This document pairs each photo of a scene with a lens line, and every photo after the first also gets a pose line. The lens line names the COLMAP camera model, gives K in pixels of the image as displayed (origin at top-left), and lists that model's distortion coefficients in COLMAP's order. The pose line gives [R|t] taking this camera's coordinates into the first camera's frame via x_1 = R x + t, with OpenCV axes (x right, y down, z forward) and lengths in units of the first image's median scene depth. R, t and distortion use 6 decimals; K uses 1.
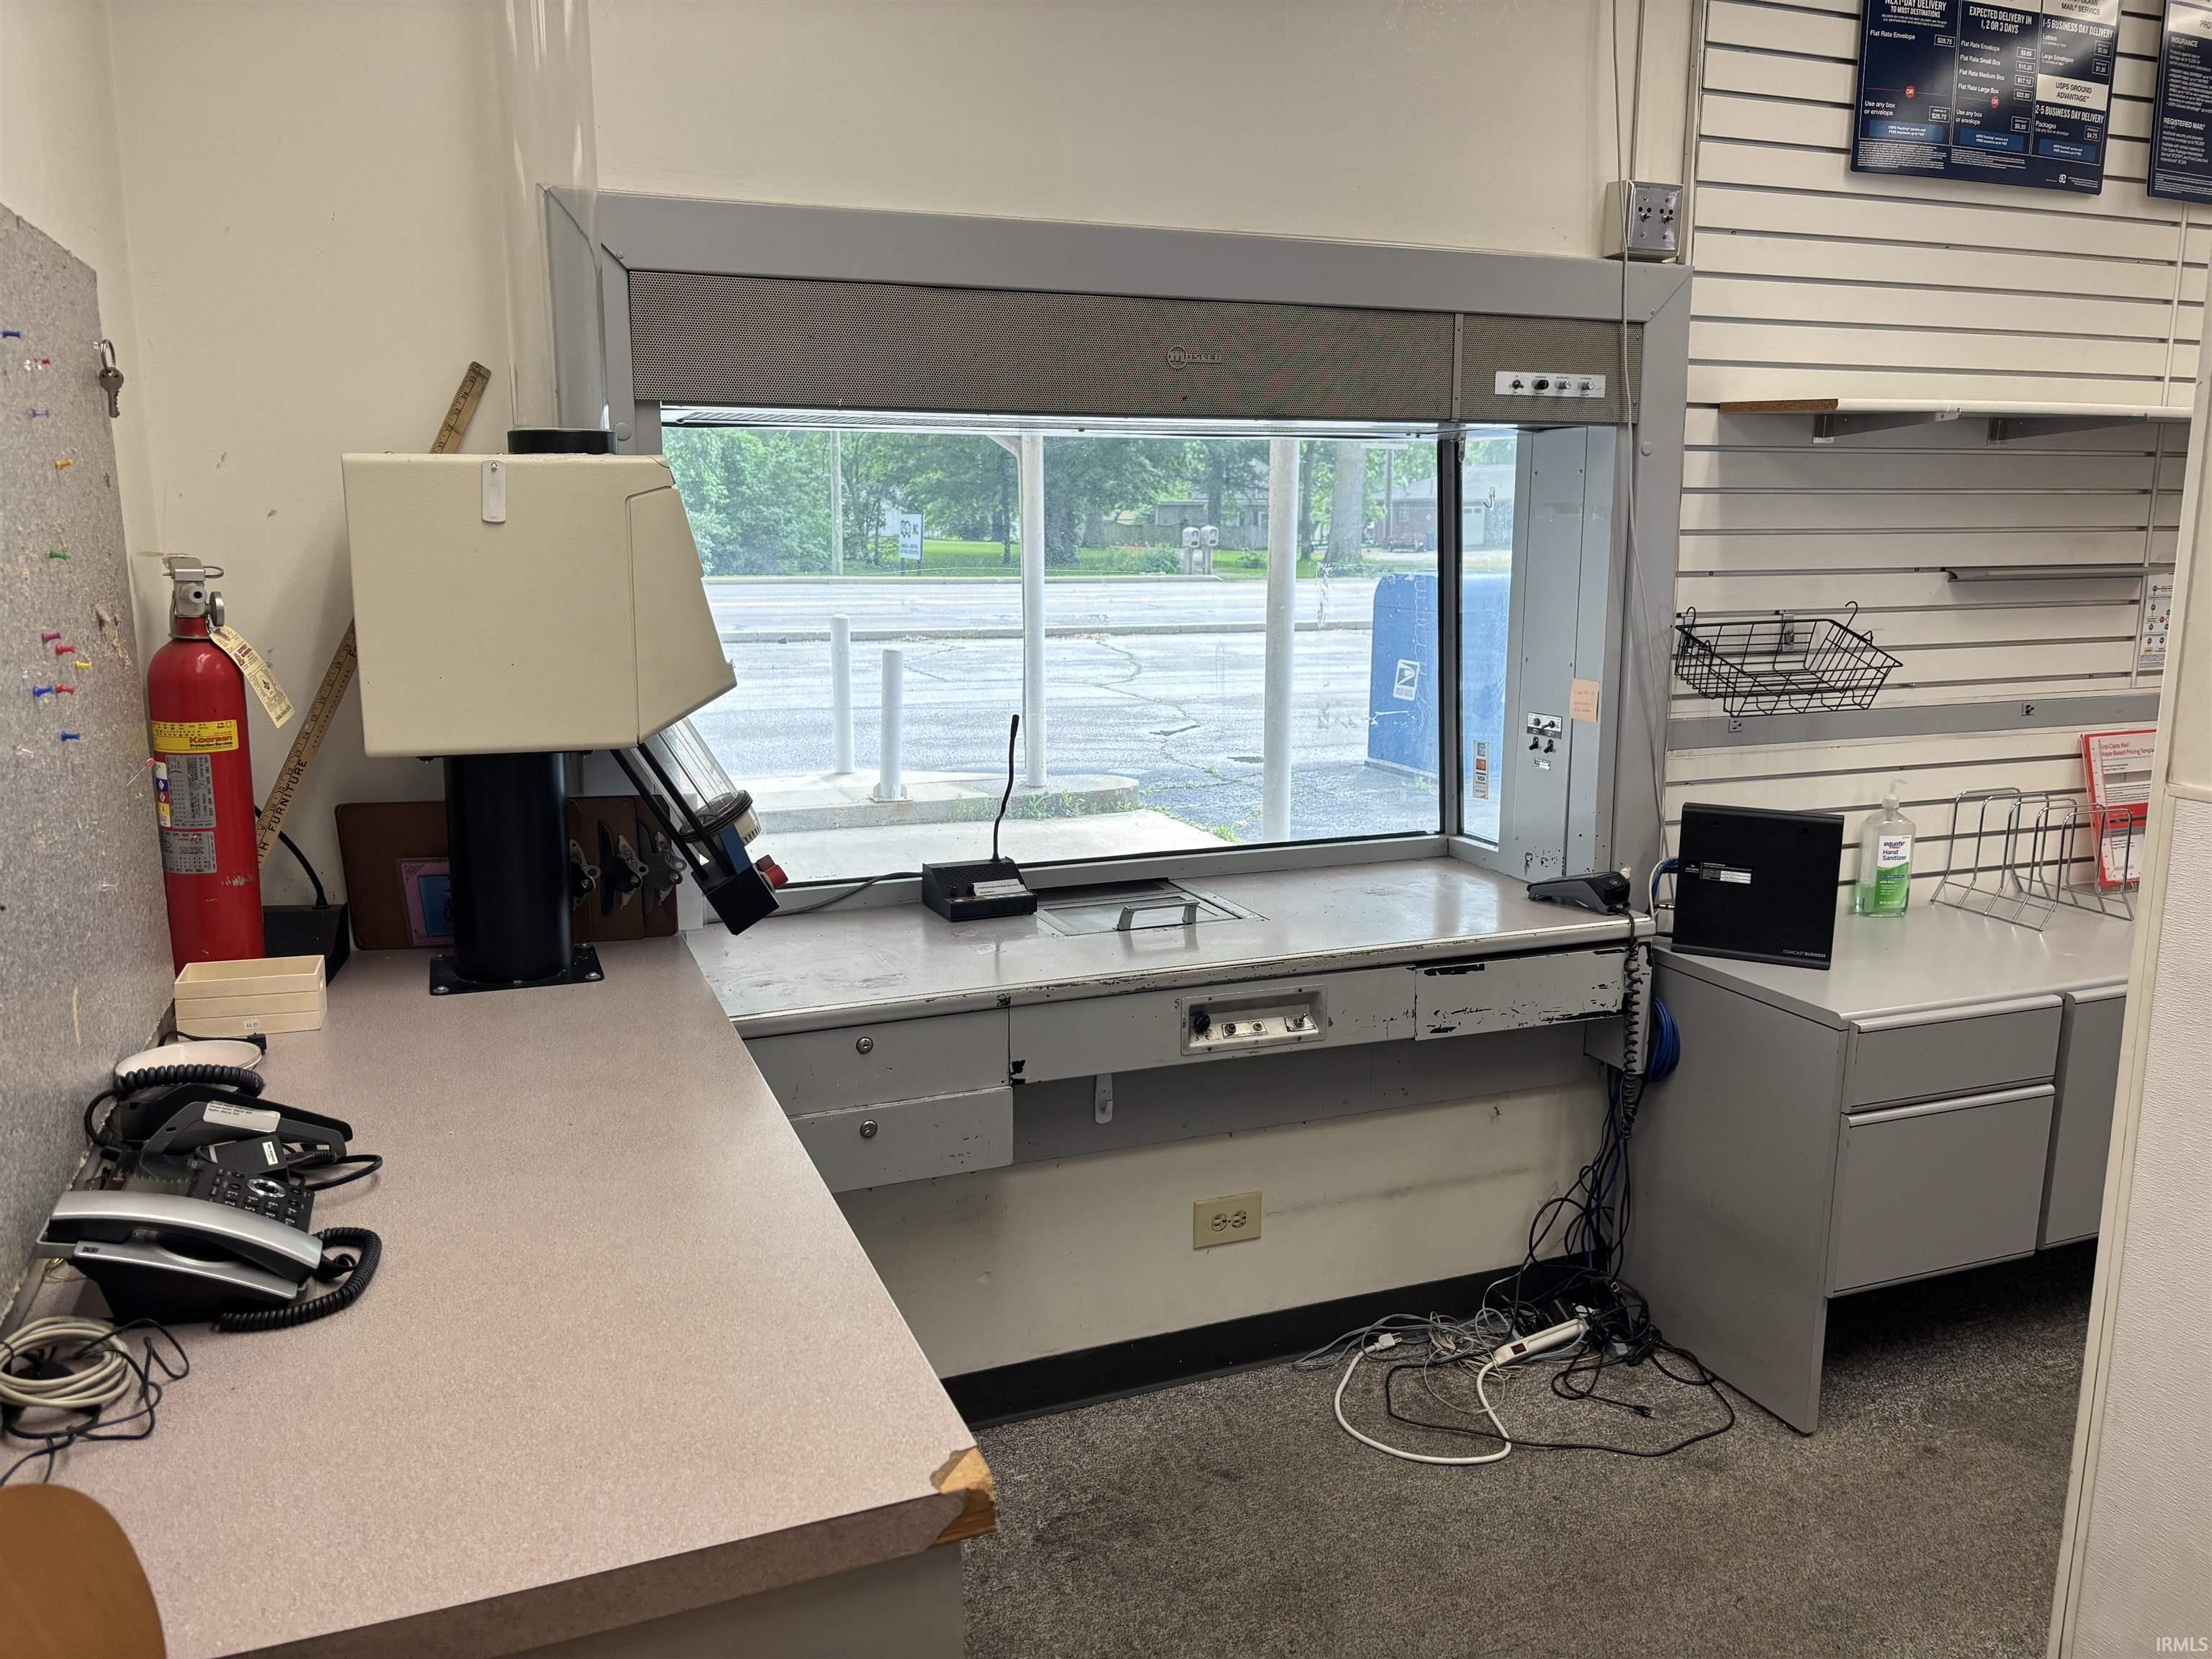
lens RADIAL K [[1667.9, 0, 1106.0], [0, 1667.9, 829.5], [0, 0, 1]] dist [0.075807, -0.093670]
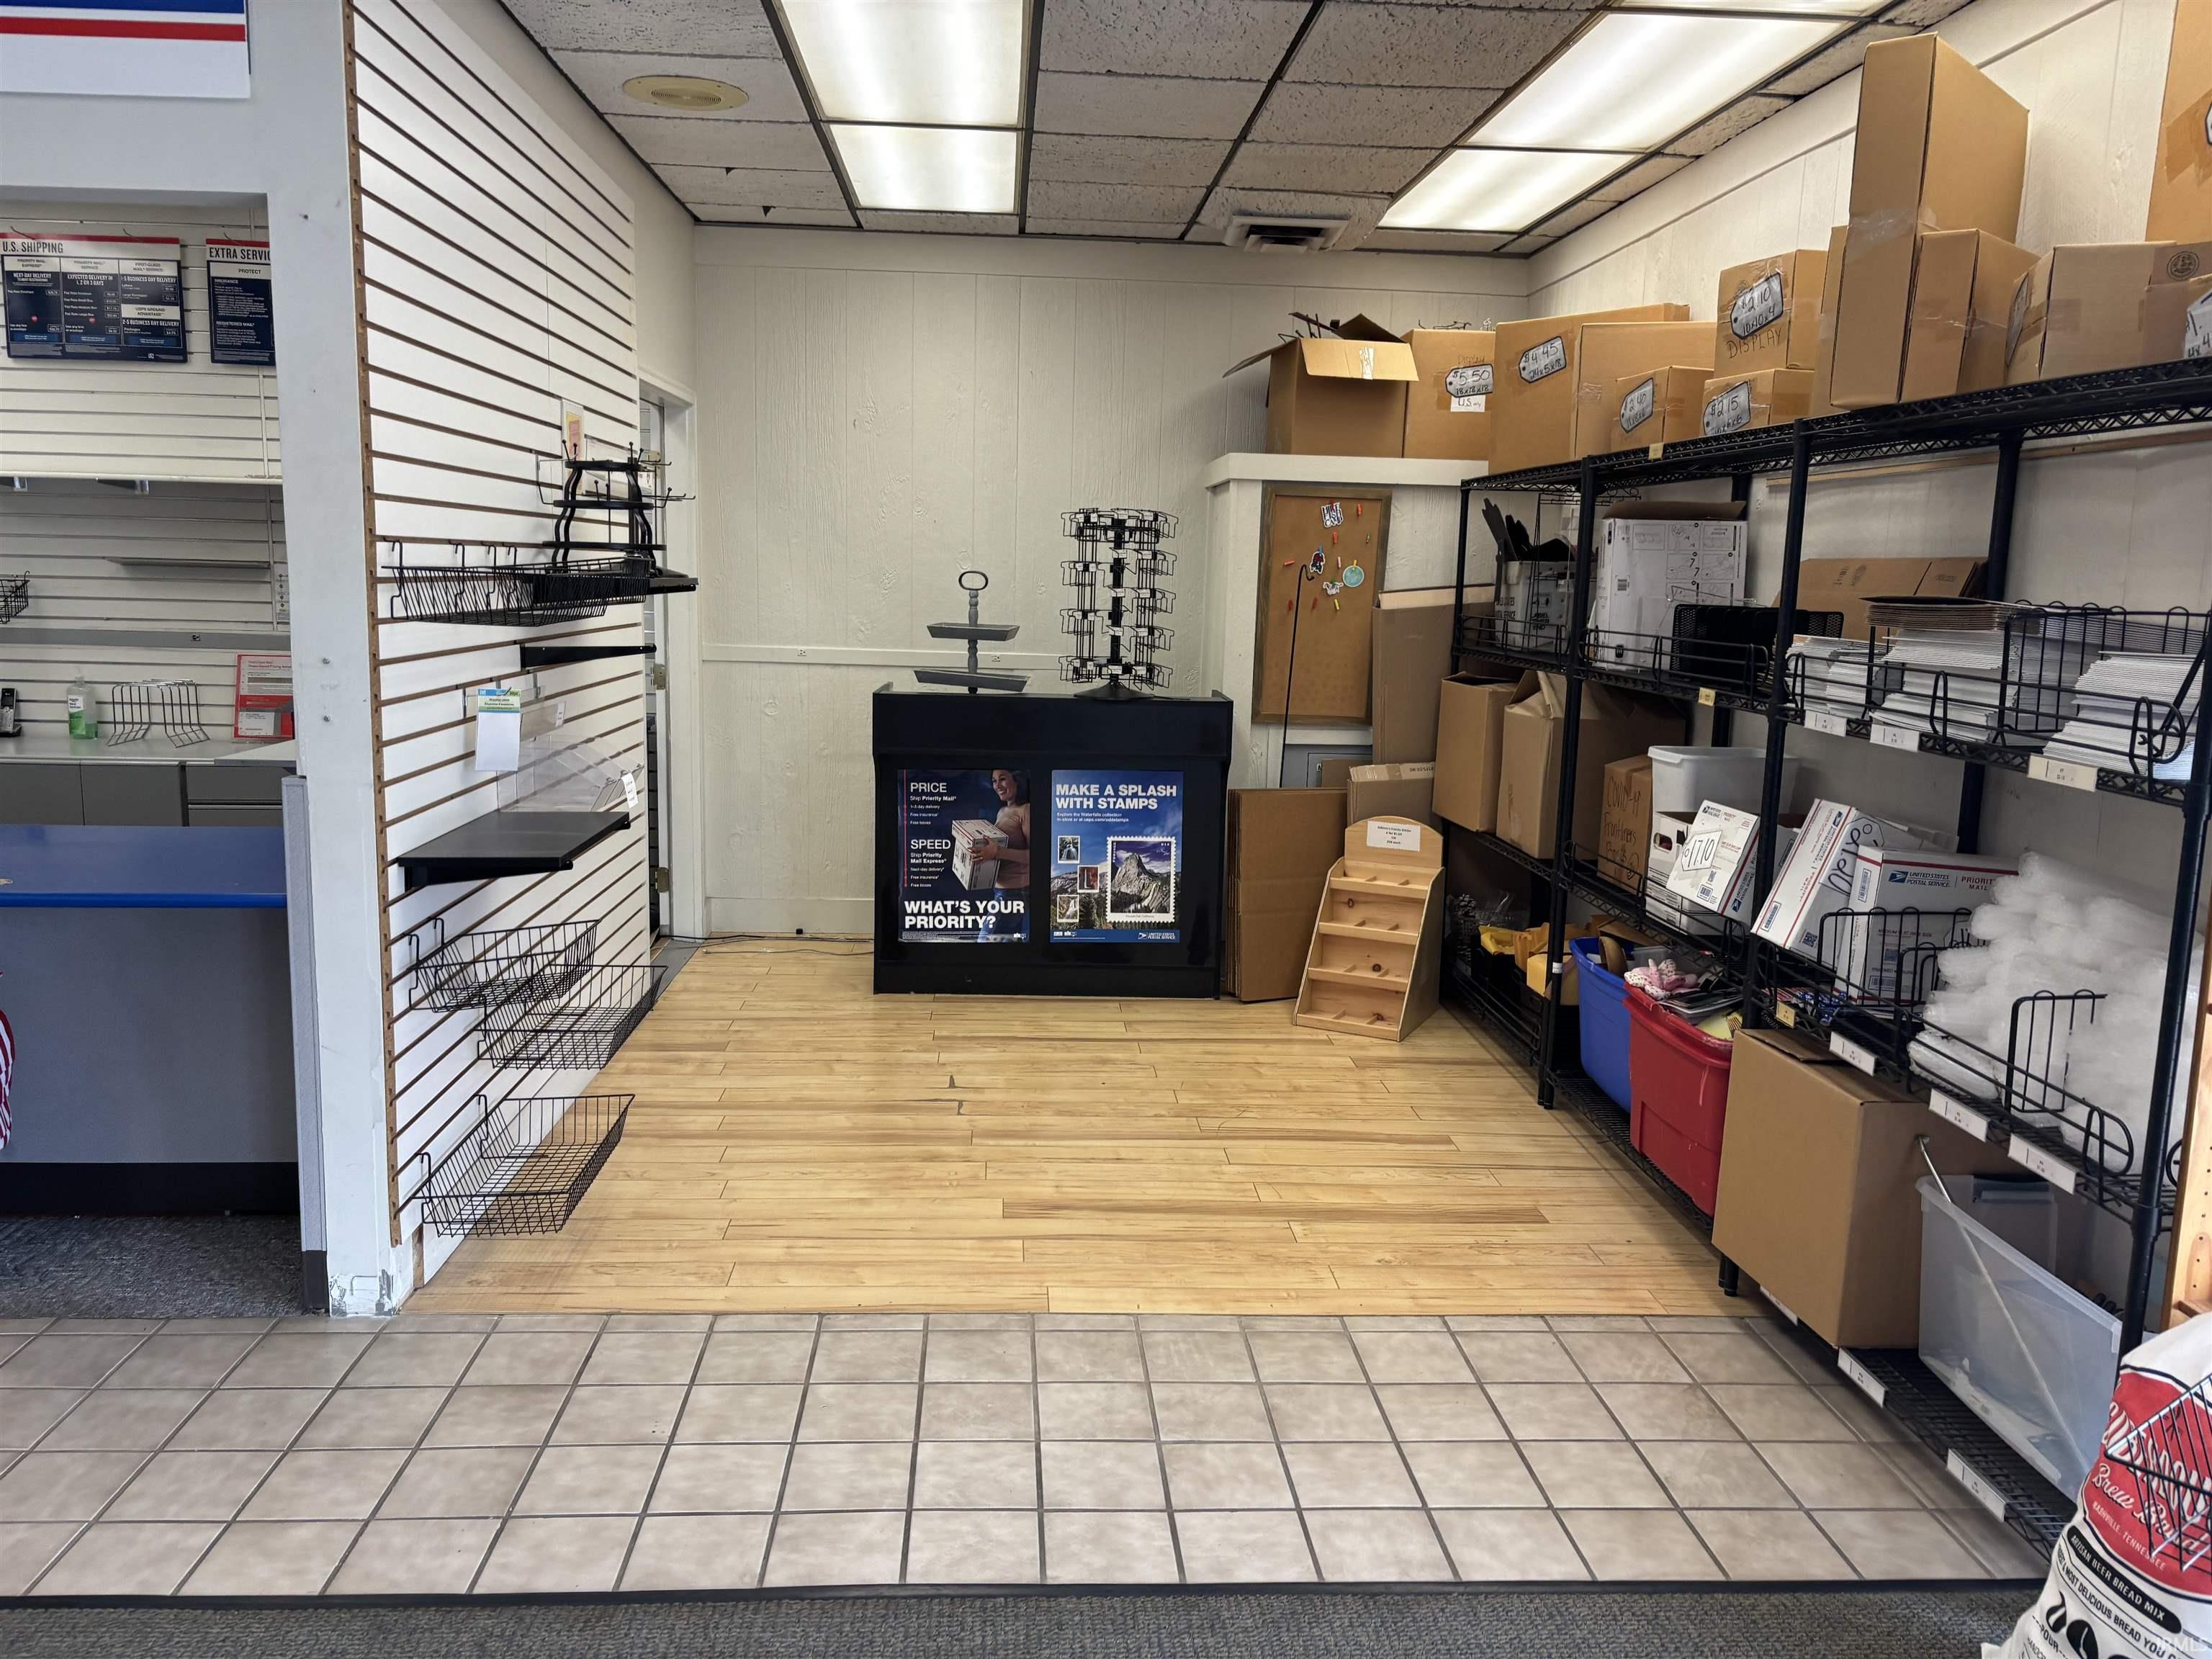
lens RADIAL K [[1667.9, 0, 1106.0], [0, 1667.9, 829.5], [0, 0, 1]] dist [0.075807, -0.093670]
pose [[0.949234, 0.069573, -0.306779, 2.258389], [-0.079270, 0.996667, -0.019248, 0.100783], [0.304418, 0.042589, 0.951586, -0.475216]]
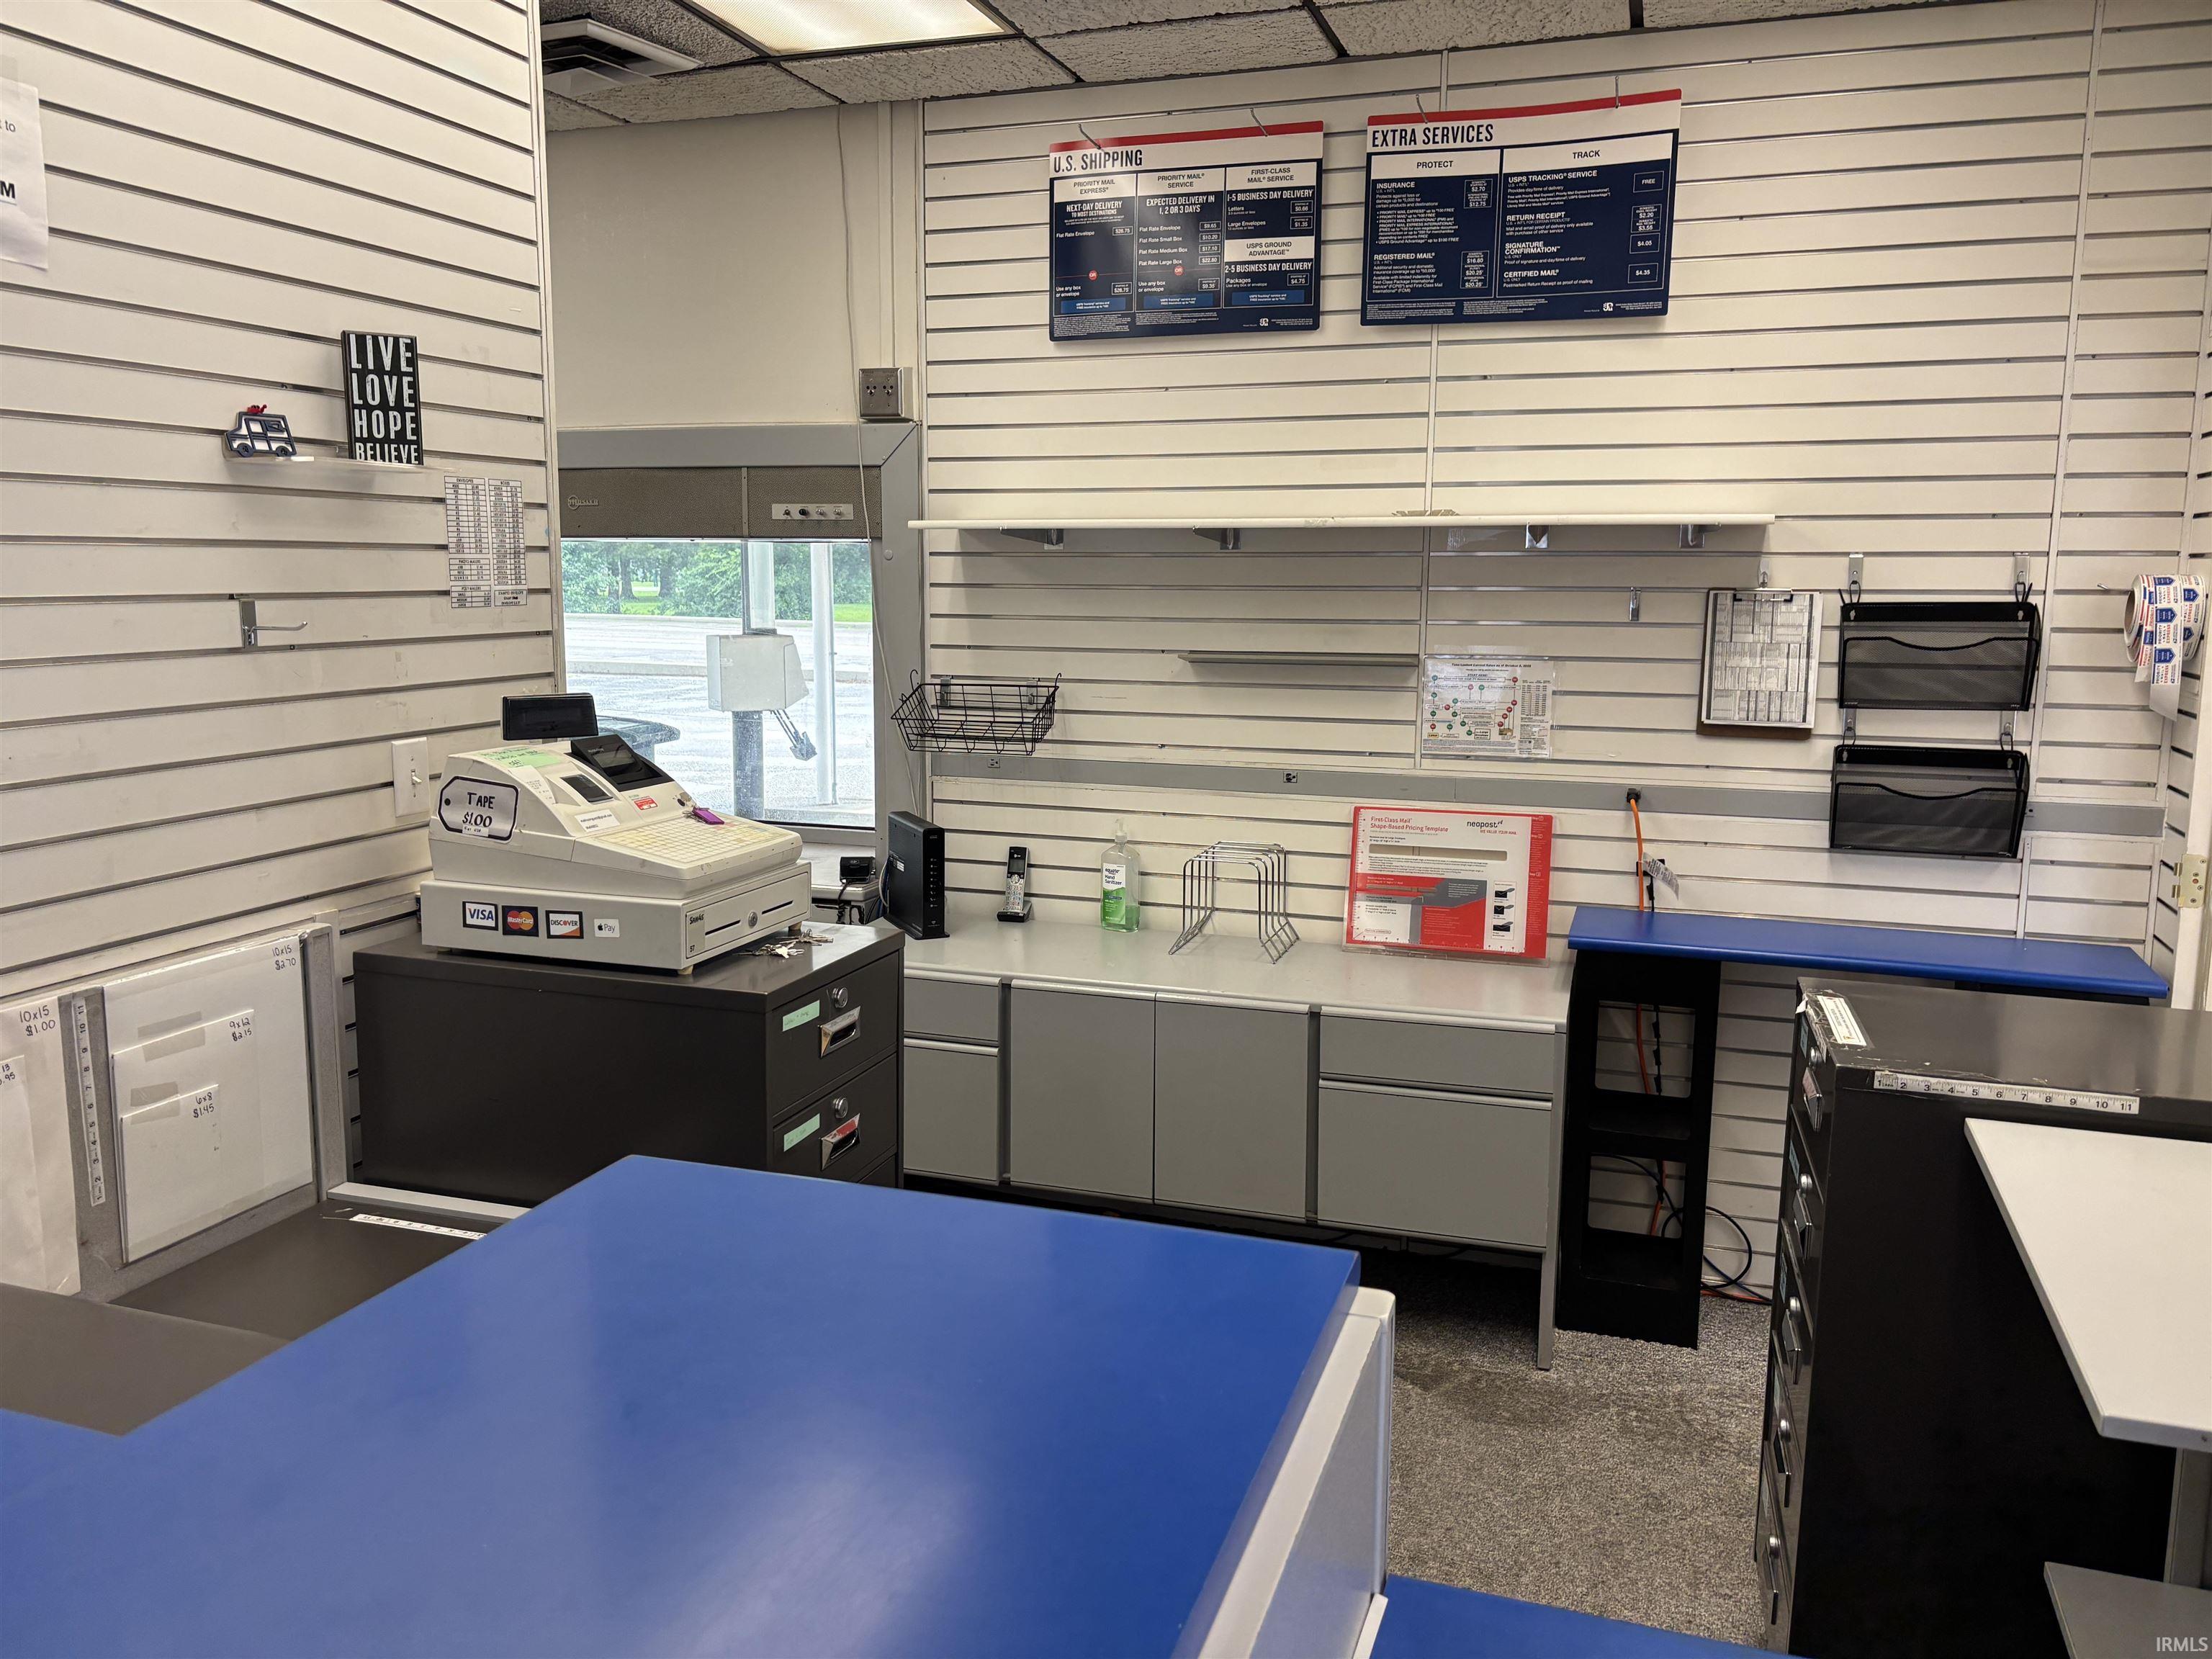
lens RADIAL K [[1666.3, 0, 1106.0], [0, 1666.3, 829.5], [0, 0, 1]] dist [0.038538, -0.089880]
pose [[0.765139, 0.100949, -0.635902, 1.280429], [-0.122657, 0.992399, 0.009958, -0.035682], [0.632074, 0.070379, 0.771706, 0.066293]]
